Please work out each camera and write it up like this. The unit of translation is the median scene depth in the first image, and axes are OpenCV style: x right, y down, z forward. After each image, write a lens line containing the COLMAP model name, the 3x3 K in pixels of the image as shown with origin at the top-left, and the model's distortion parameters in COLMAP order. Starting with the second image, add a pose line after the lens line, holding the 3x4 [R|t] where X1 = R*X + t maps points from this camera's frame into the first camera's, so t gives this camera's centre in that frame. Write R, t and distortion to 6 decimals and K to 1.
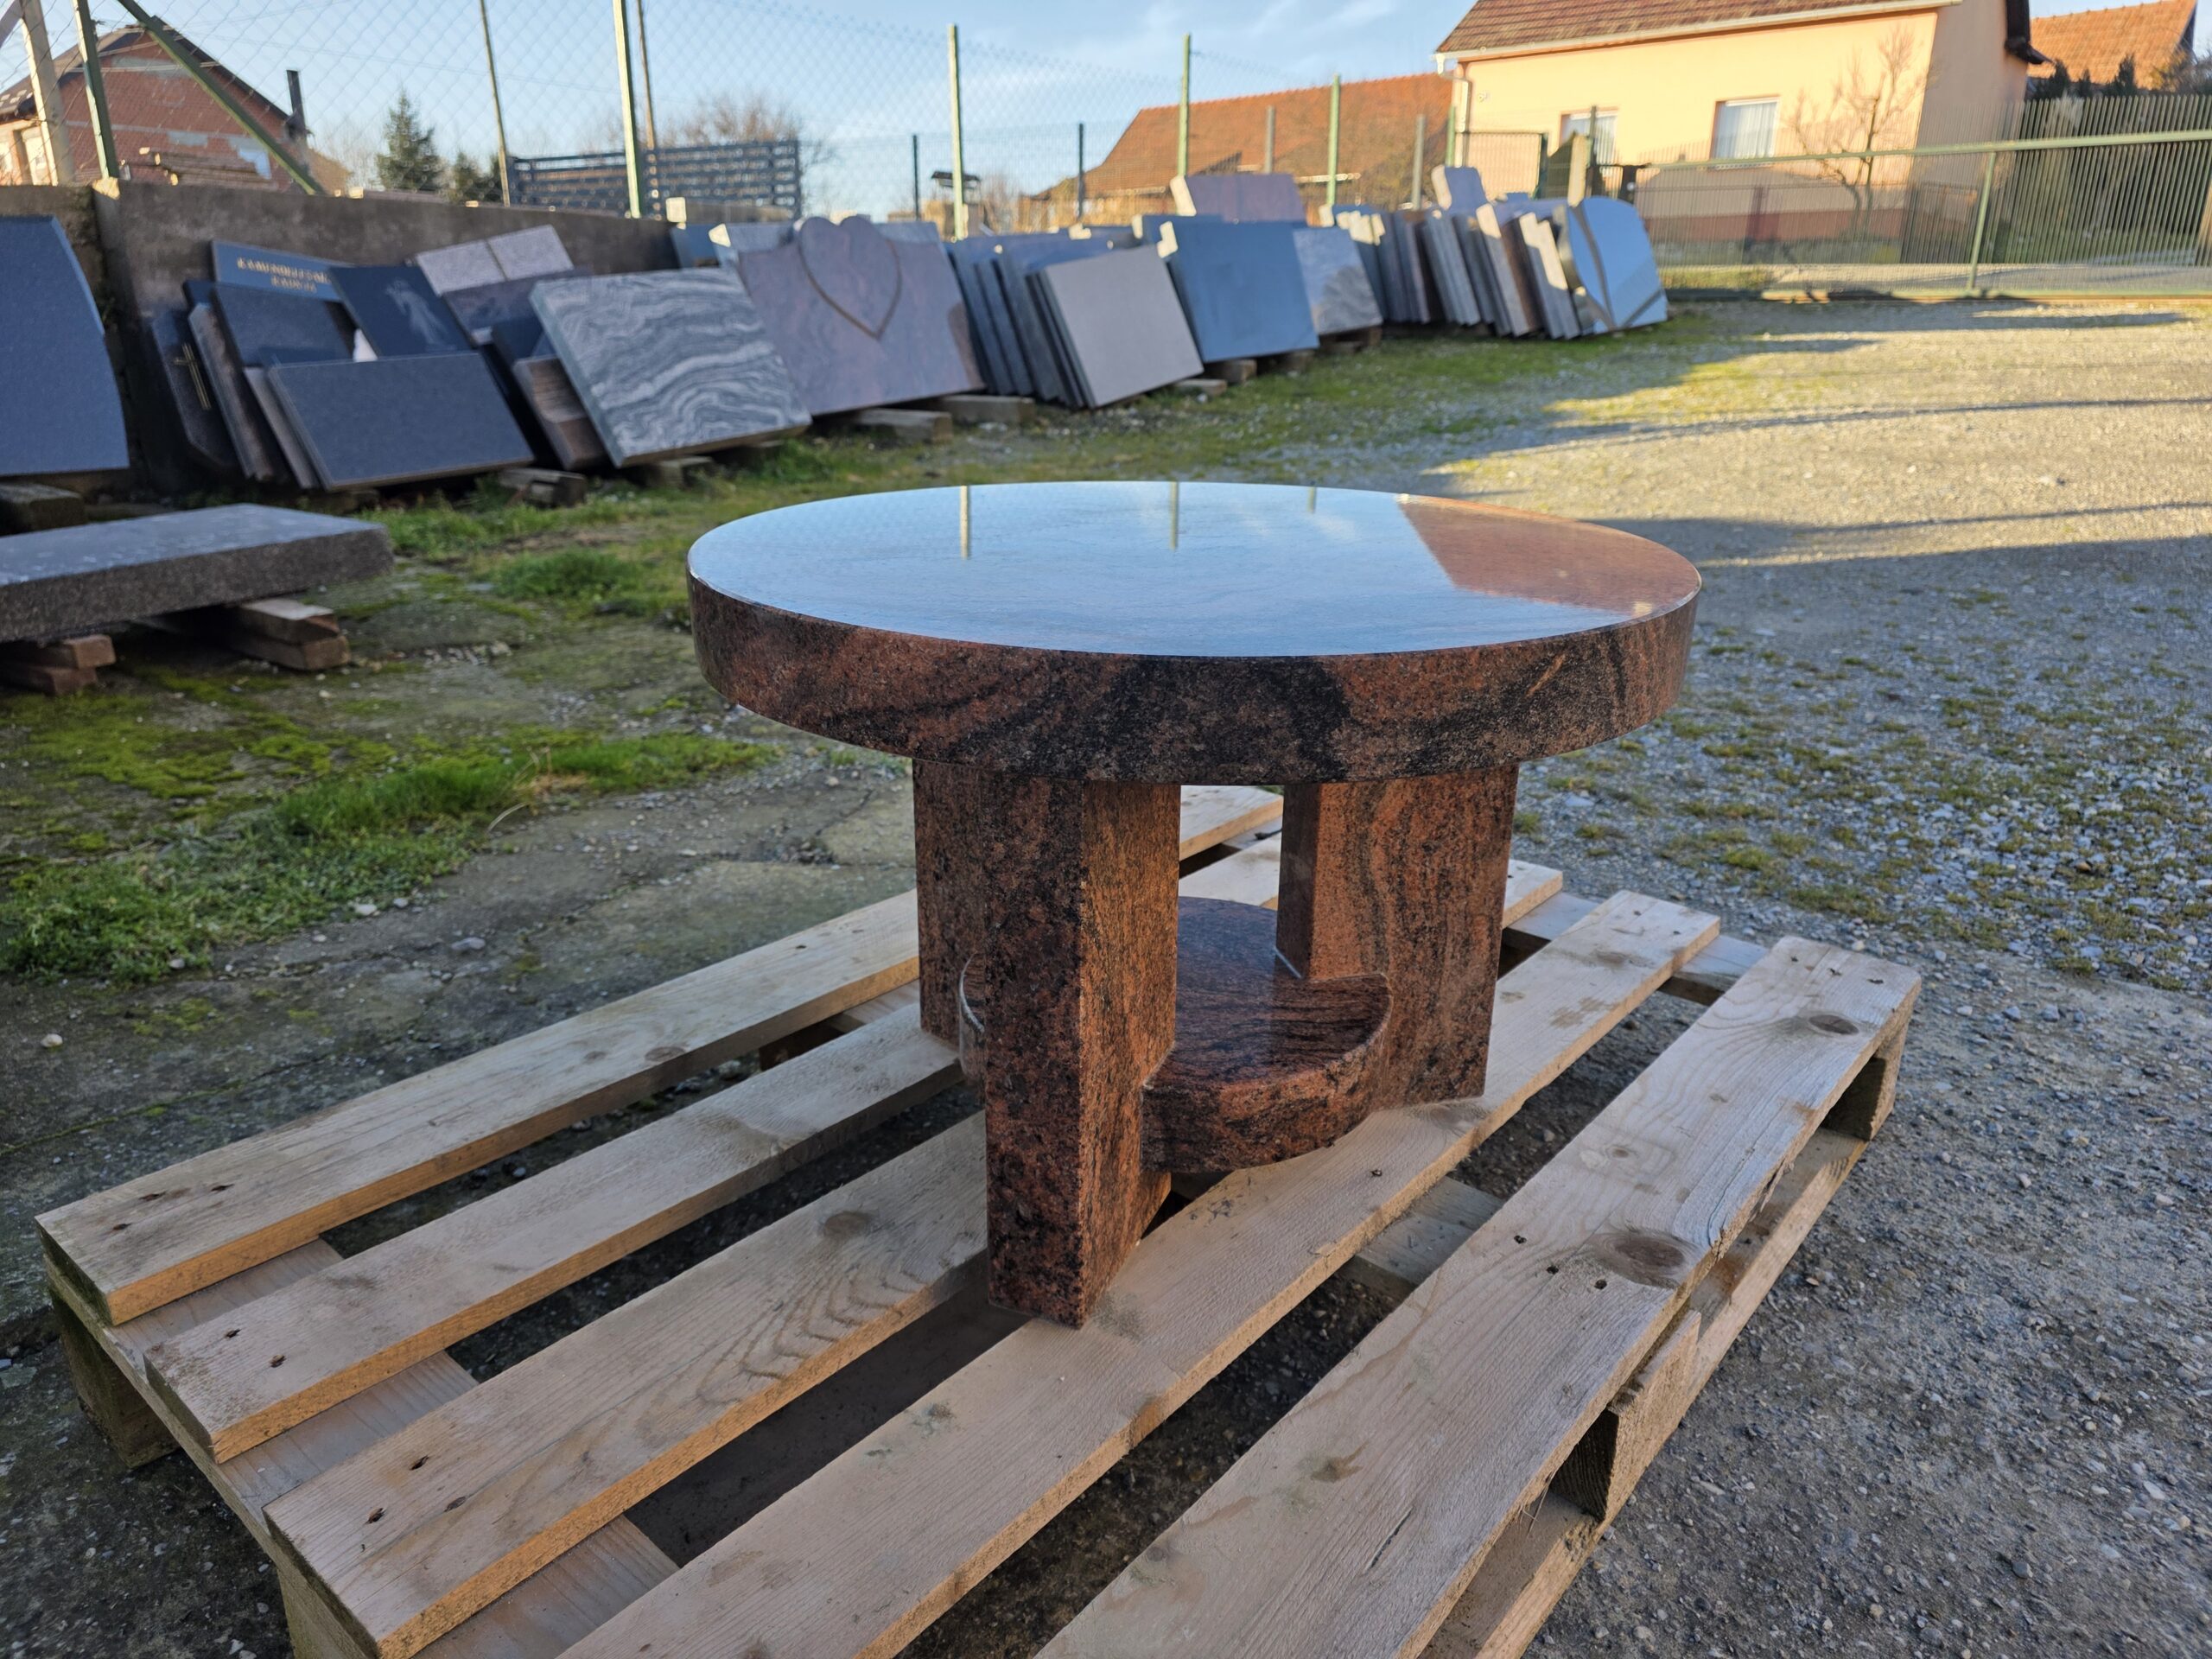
lens RADIAL K [[1490.0, 0, 1124.6], [0, 1490.0, 813.8], [0, 0, 1]] dist [0.053844, -0.050108]
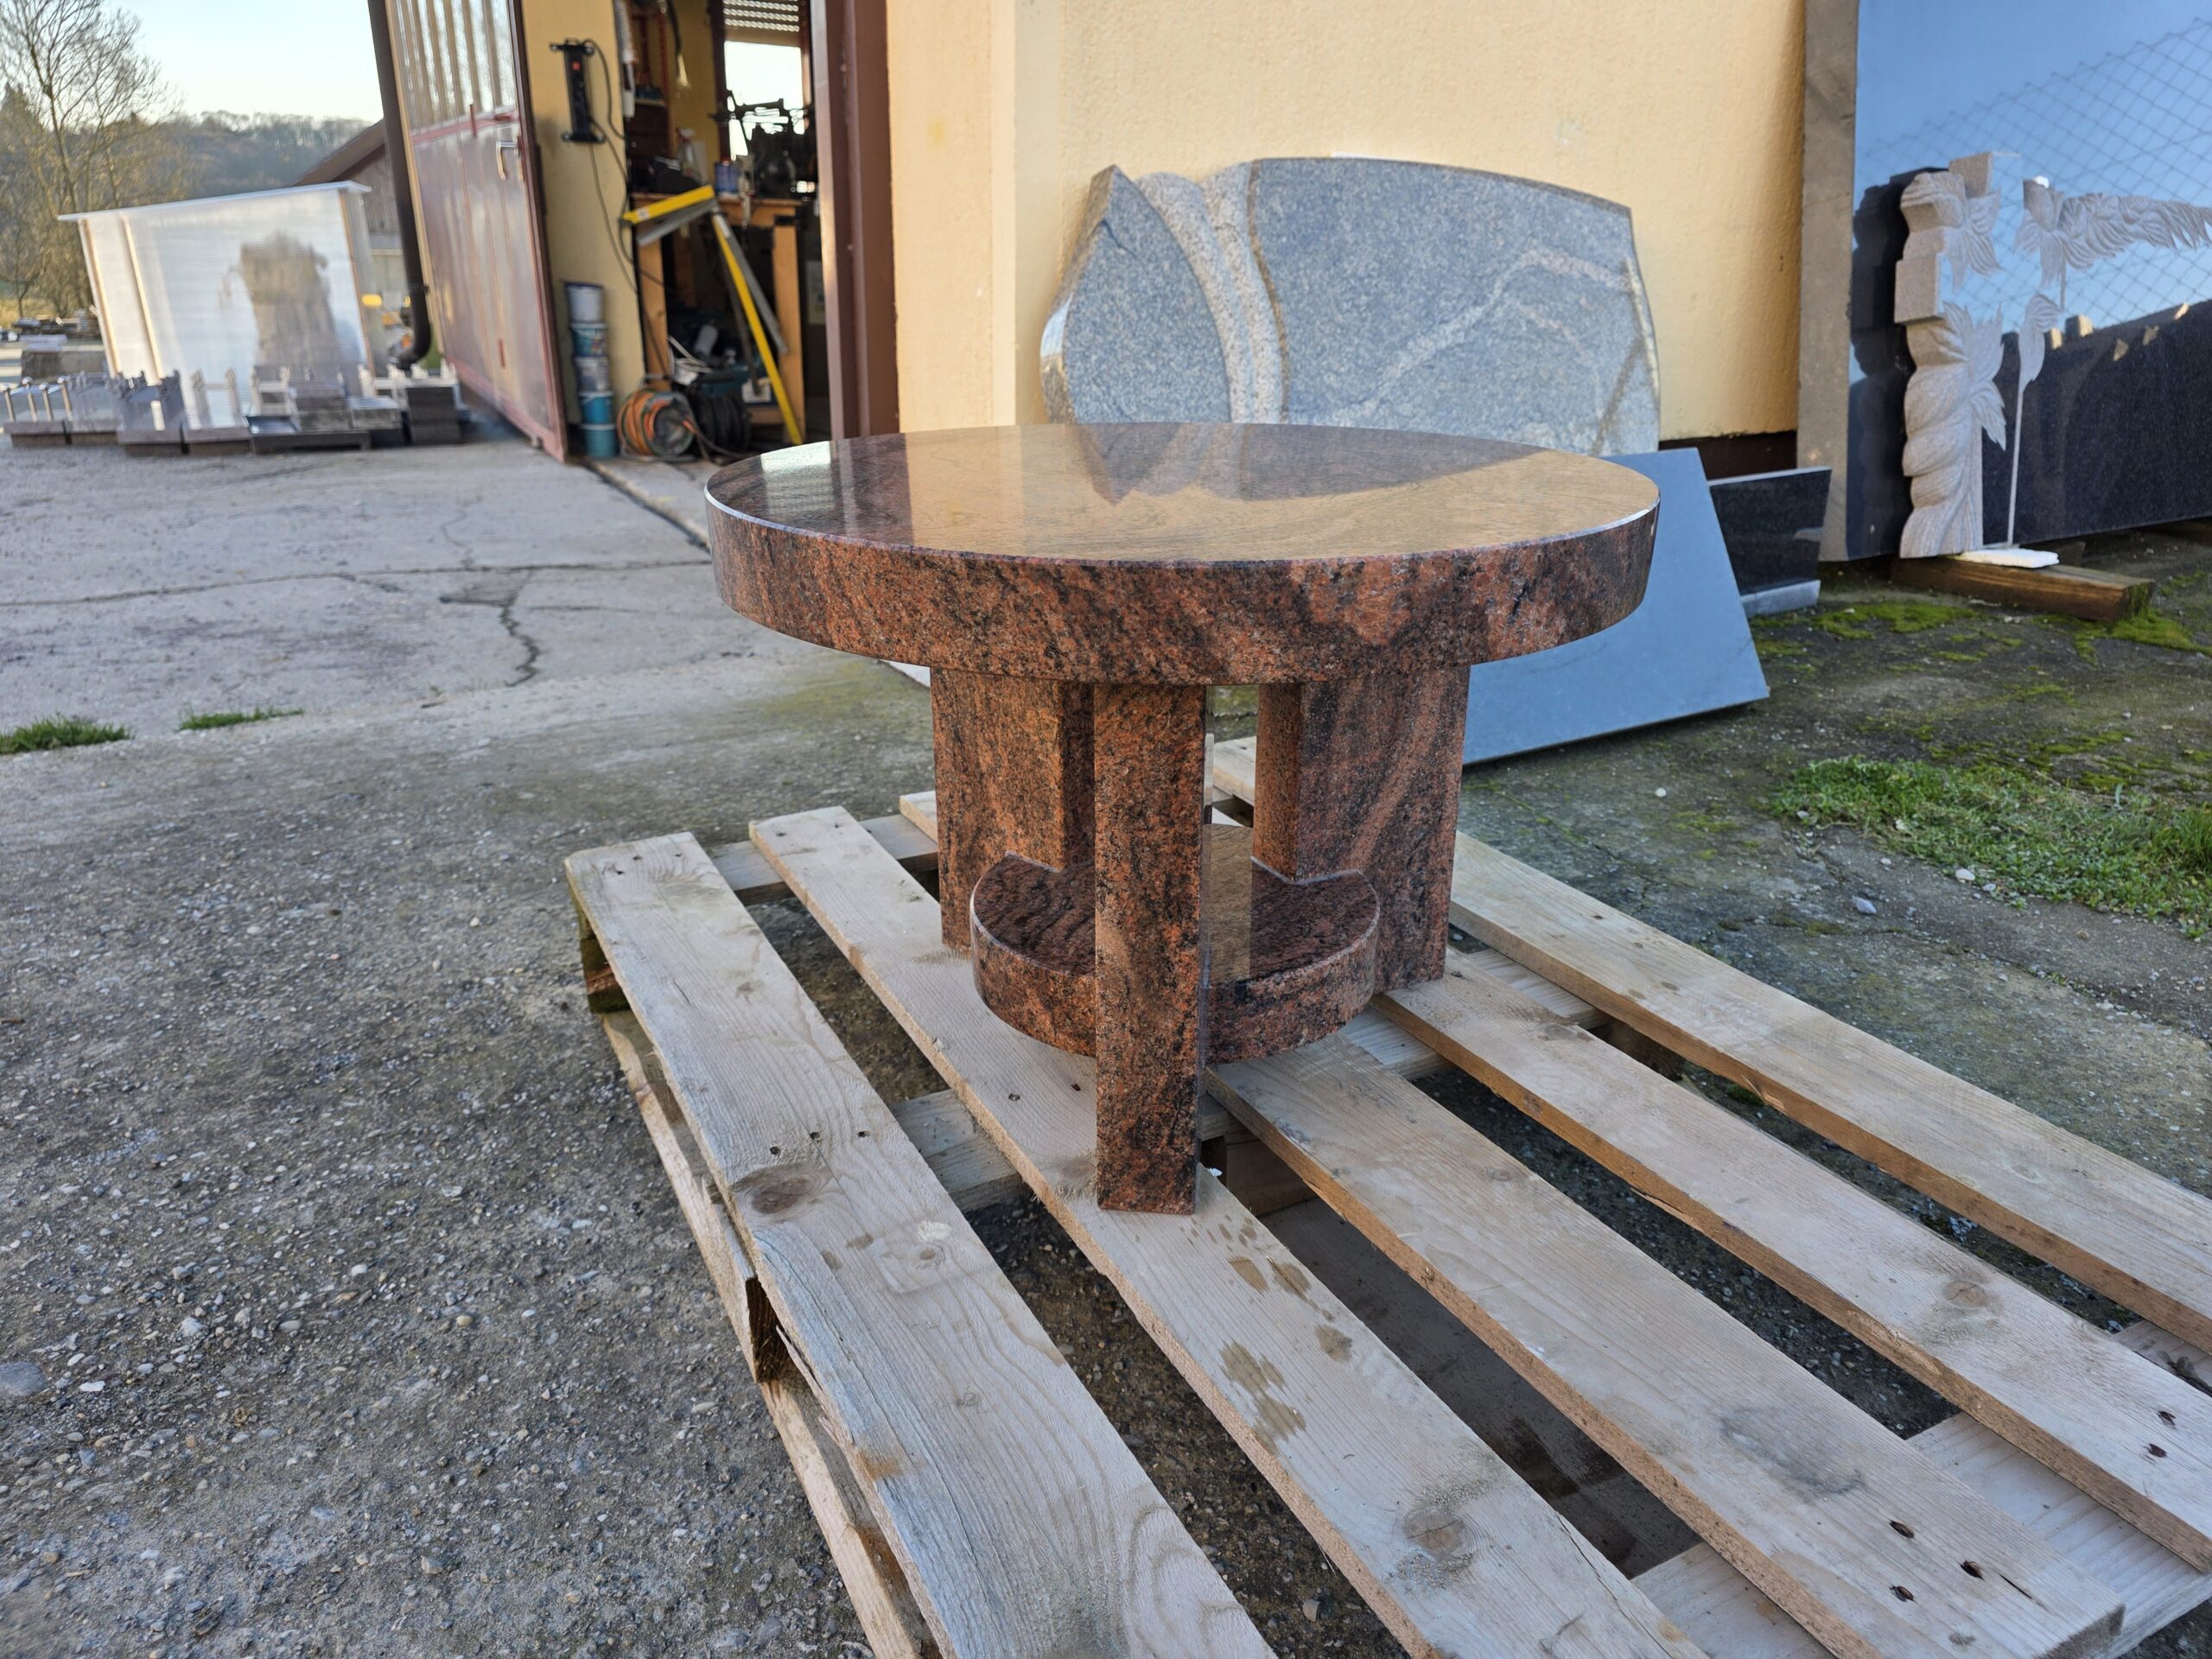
lens RADIAL K [[1490.0, 0, 1124.6], [0, 1490.0, 813.8], [0, 0, 1]] dist [0.053844, -0.050108]
pose [[-0.375825, 0.311476, -0.872776, 0.365713], [-0.316041, 0.842275, 0.436681, -0.148659], [0.871133, 0.439949, -0.218109, 0.452921]]
